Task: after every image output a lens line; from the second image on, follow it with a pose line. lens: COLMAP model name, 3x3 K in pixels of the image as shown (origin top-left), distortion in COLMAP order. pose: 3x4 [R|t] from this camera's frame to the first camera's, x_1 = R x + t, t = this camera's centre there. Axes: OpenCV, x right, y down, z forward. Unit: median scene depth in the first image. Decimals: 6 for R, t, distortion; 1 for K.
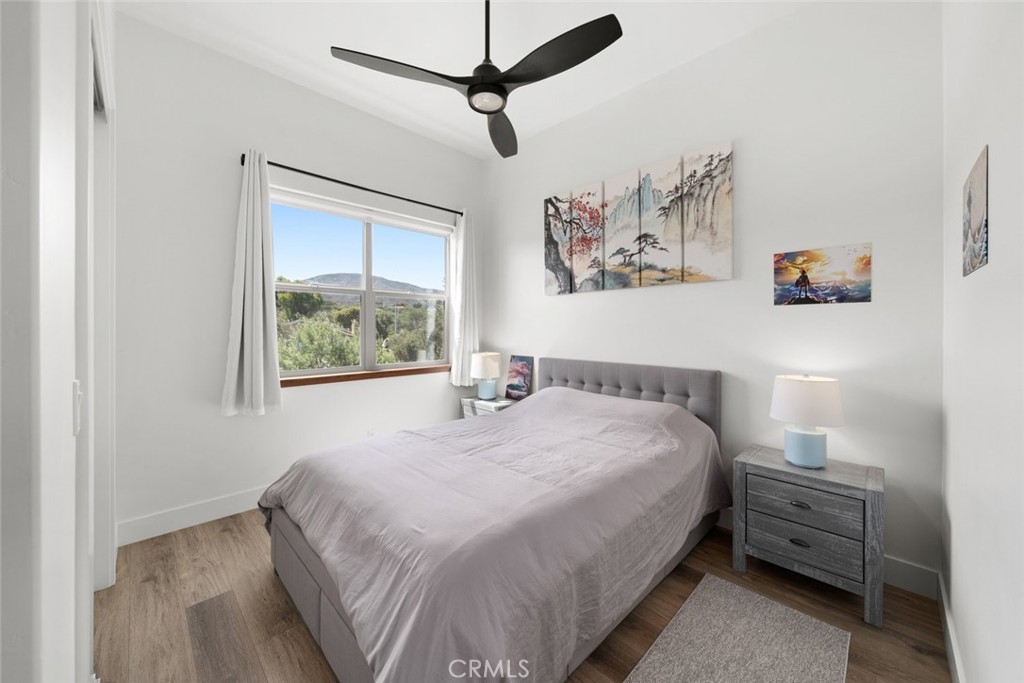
lens RADIAL K [[382.2, 0, 517.4], [0, 382.2, 333.0], [0, 0, 1]] dist [-0.002525, -0.000171]
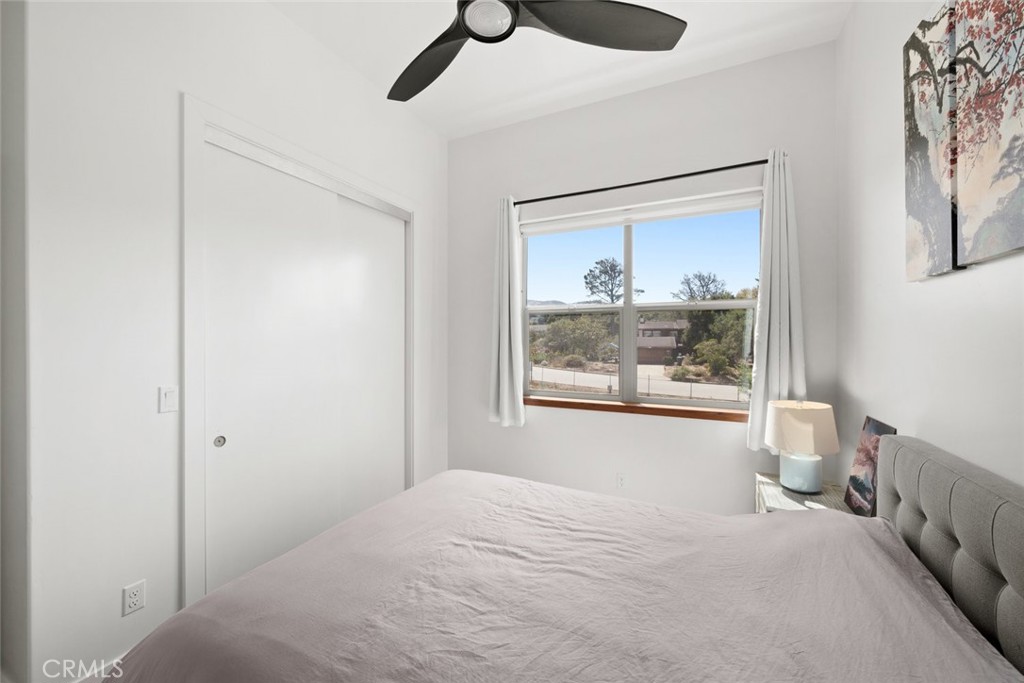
lens RADIAL K [[385.0, 0, 512.0], [0, 385.0, 341.5], [0, 0, 1]] dist [-0.000946, -0.000172]
pose [[0.327637, 0.005954, -0.944785, 0.334101], [-0.011266, 0.999934, 0.002394, -0.034117], [0.944737, 0.009860, 0.327682, 0.496756]]
